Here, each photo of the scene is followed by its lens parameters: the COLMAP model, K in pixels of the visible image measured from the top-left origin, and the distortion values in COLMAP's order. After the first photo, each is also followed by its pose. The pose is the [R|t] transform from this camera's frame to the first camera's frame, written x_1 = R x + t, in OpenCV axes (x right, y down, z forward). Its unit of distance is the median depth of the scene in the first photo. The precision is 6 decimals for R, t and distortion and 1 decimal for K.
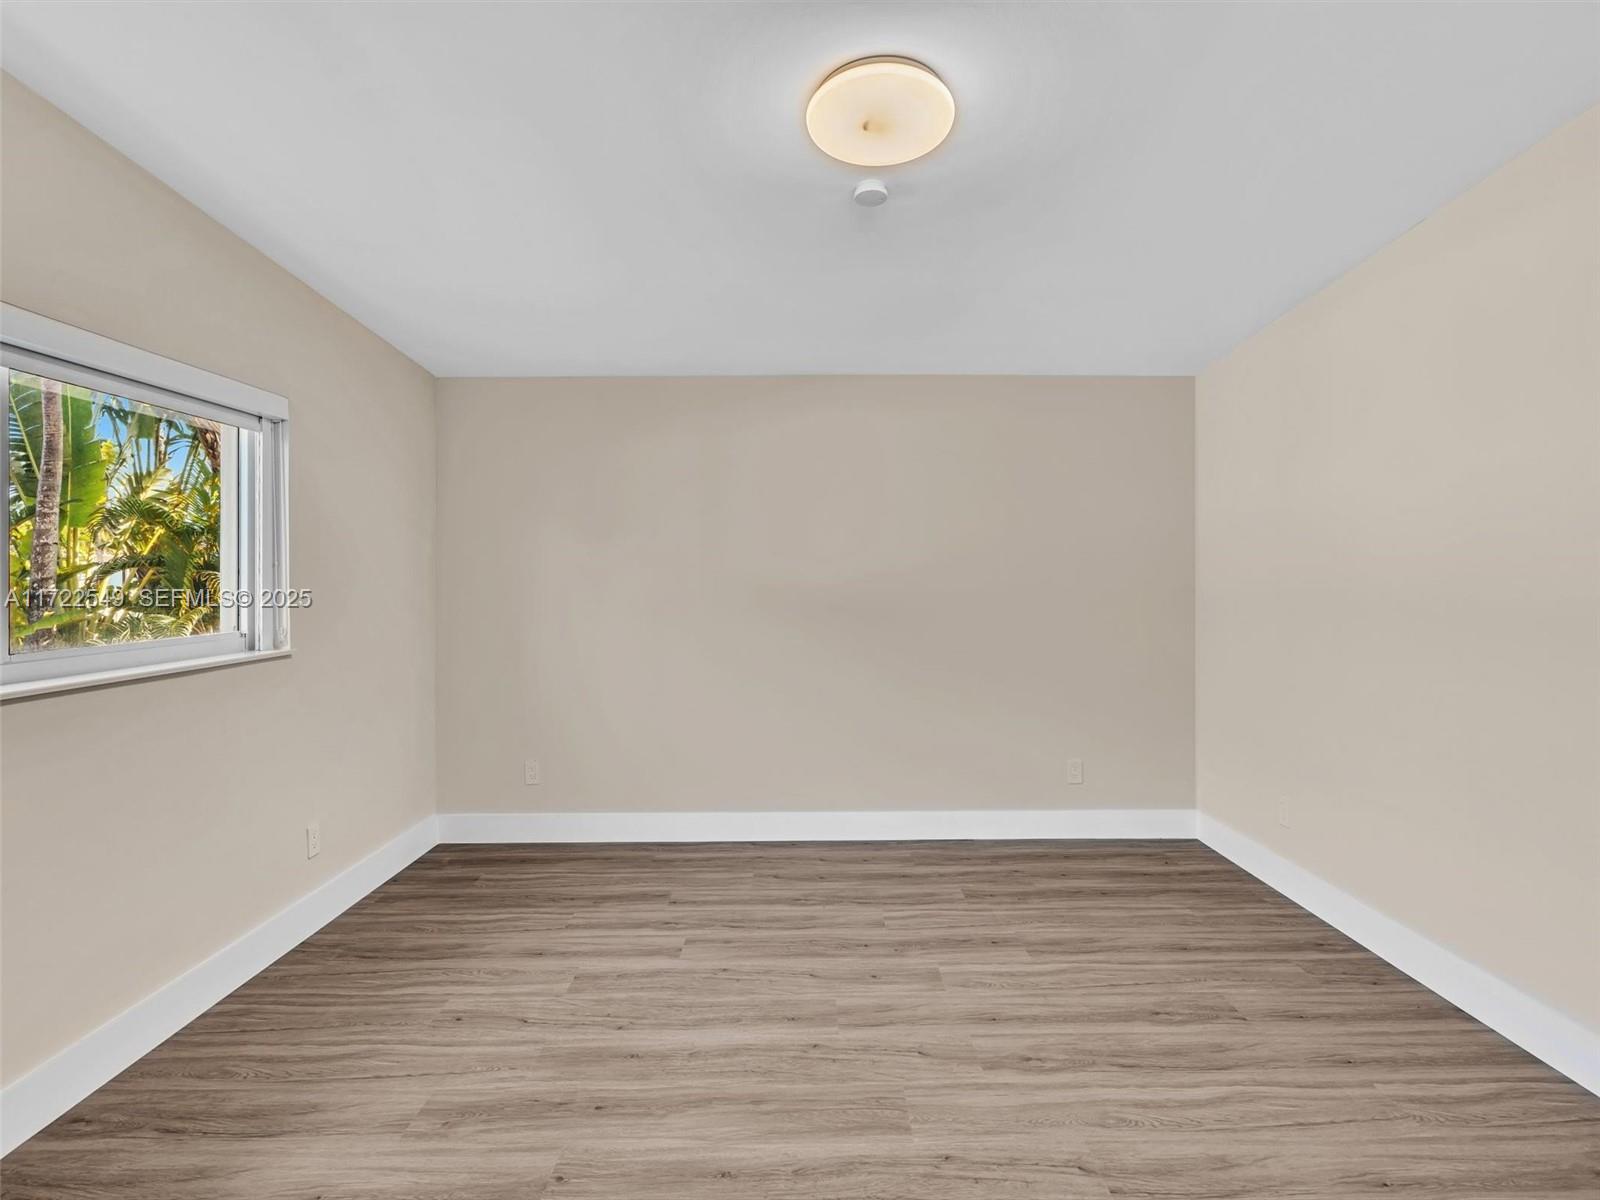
lens RADIAL K [[815.3, 0, 805.4], [0, 815.3, 577.7], [0, 0, 1]] dist [-0.006876, 0.002552]
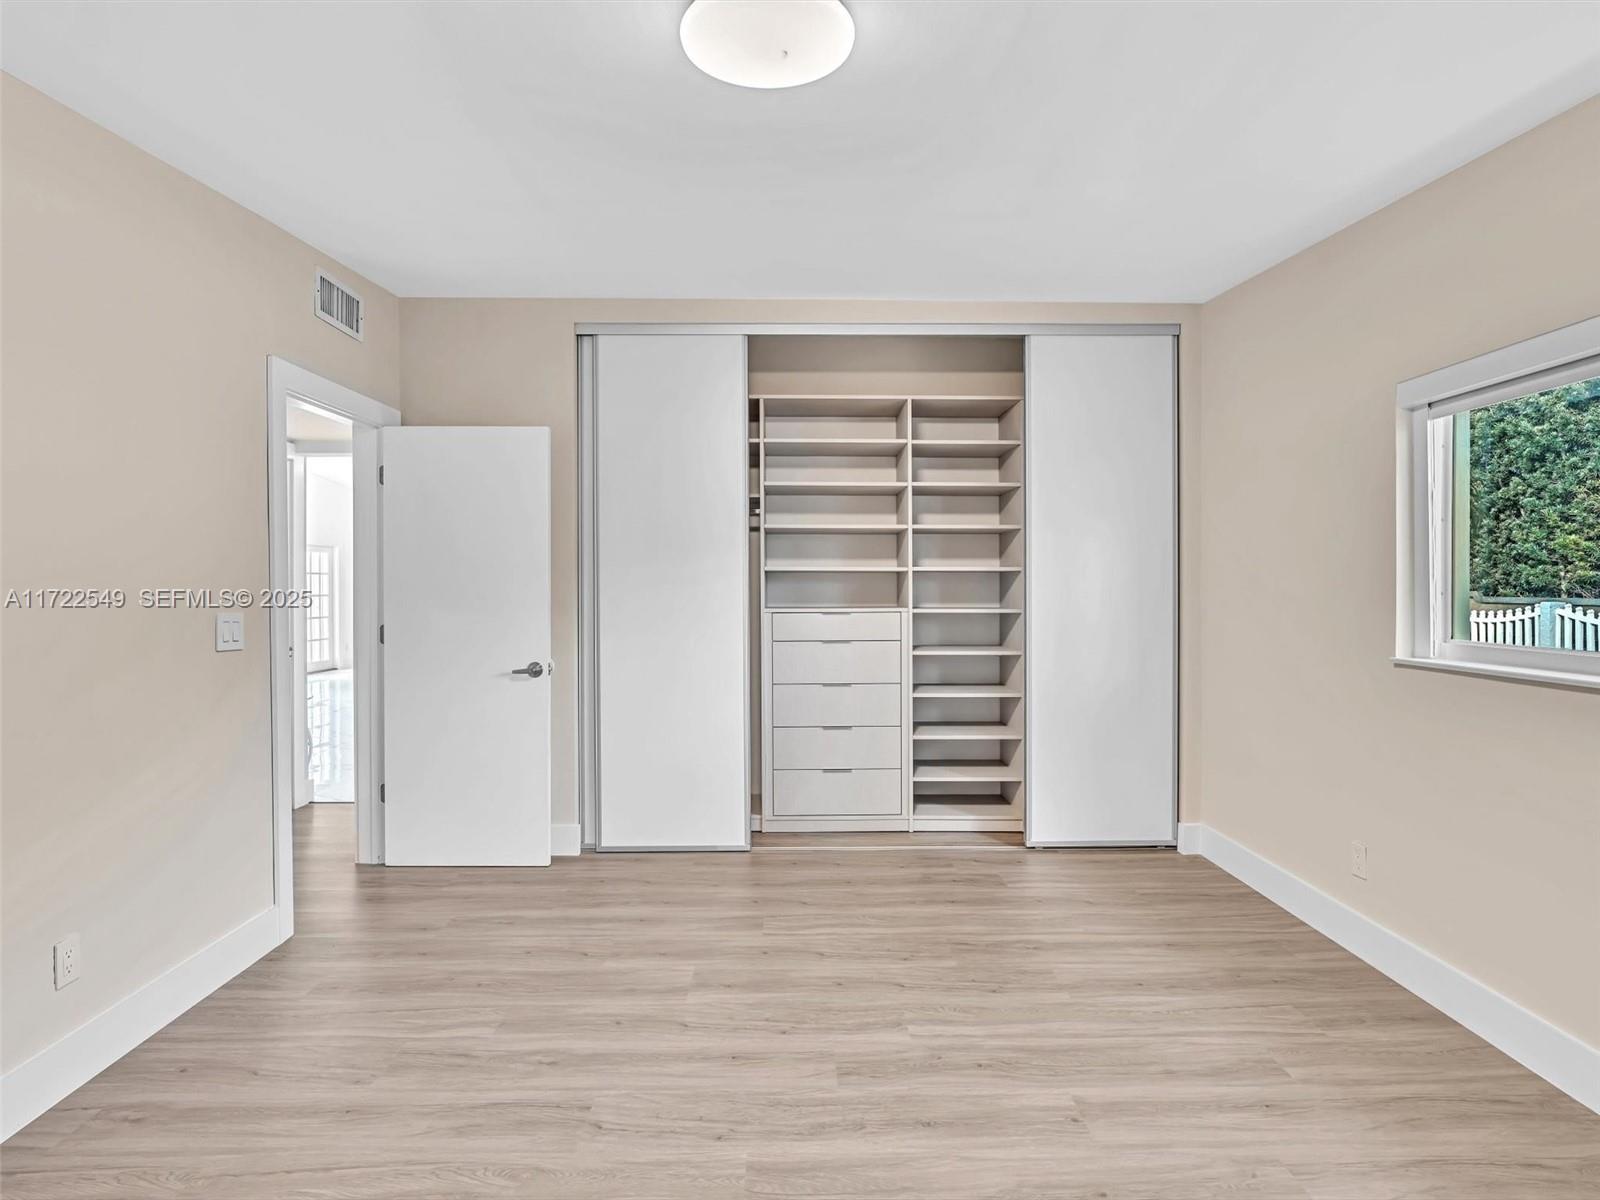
lens RADIAL K [[815.3, 0, 805.4], [0, 815.3, 577.7], [0, 0, 1]] dist [-0.006876, 0.002552]
pose [[-0.999801, 0.005503, -0.019197, 0.057621], [0.005584, 0.999976, -0.004159, 0.002300], [0.019174, -0.004265, -0.999807, 1.470239]]
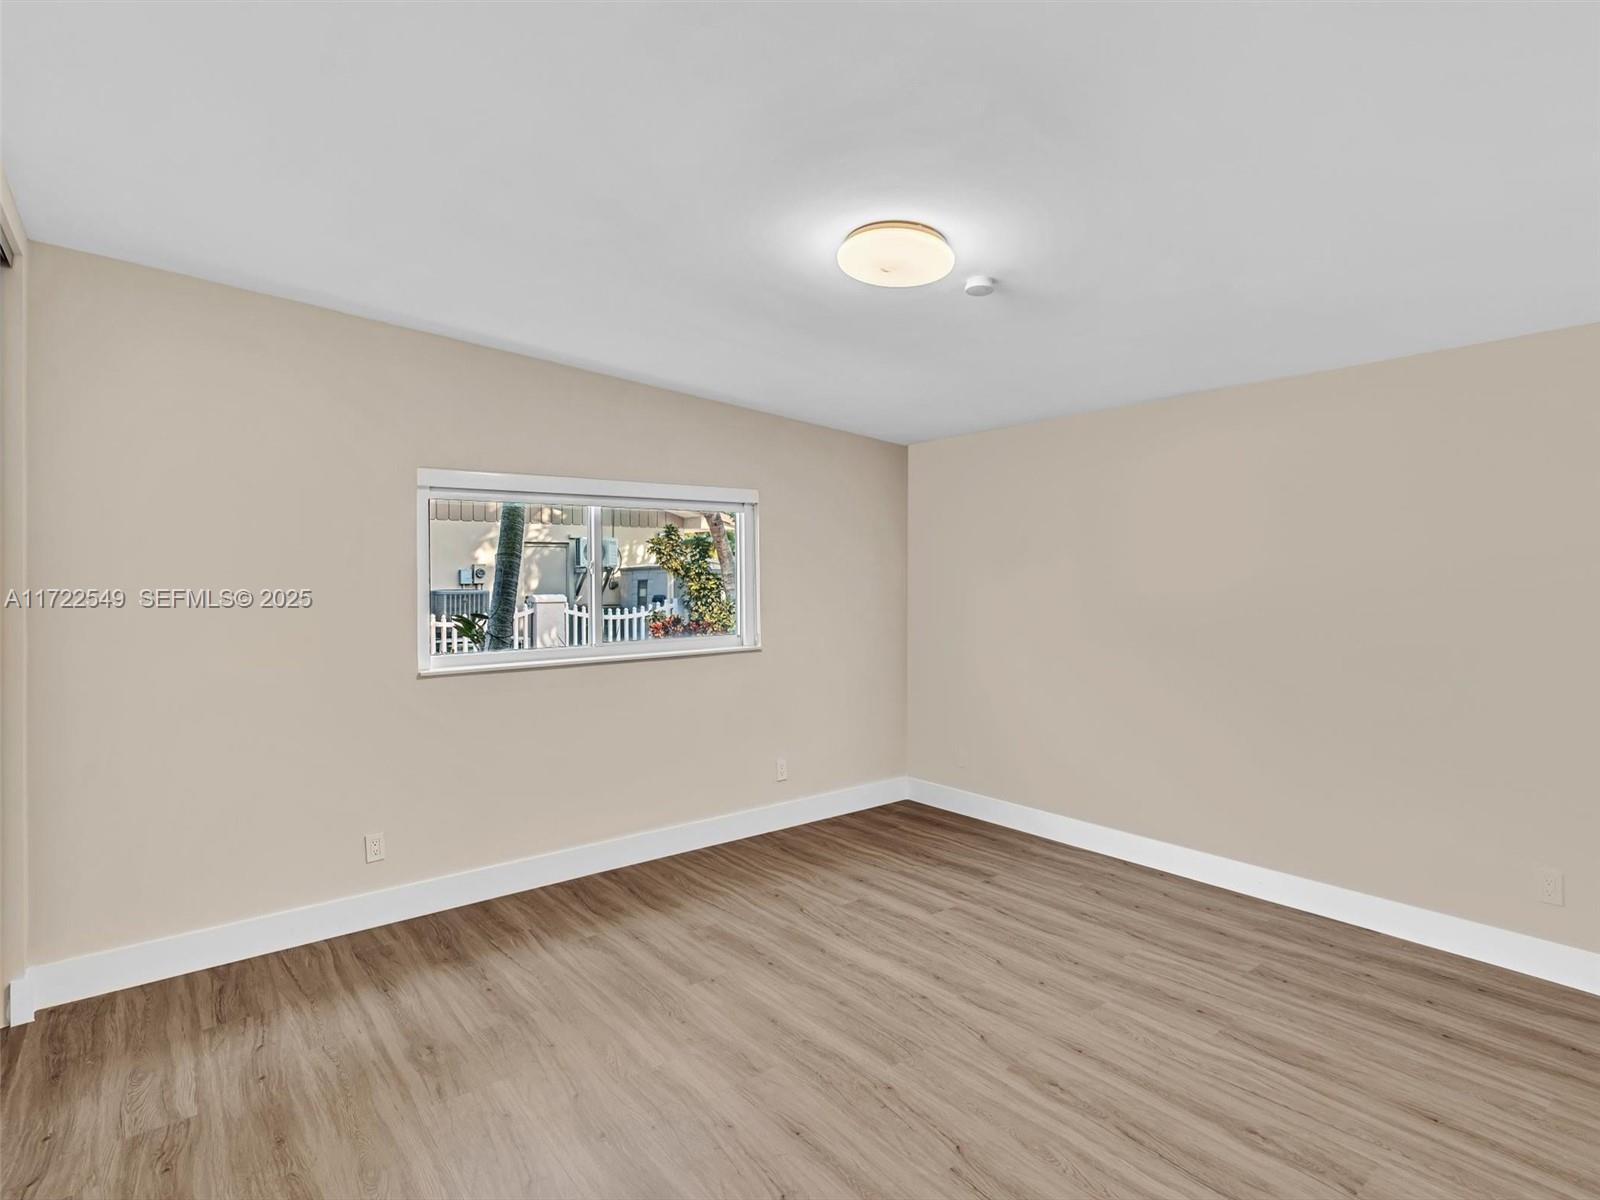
lens RADIAL K [[815.3, 0, 805.4], [0, 815.3, 577.7], [0, 0, 1]] dist [-0.006876, 0.002552]
pose [[0.622554, -0.001210, -0.782576, 0.776733], [0.003924, 0.999991, 0.001575, -0.056145], [0.782567, -0.004051, 0.622553, 0.085147]]
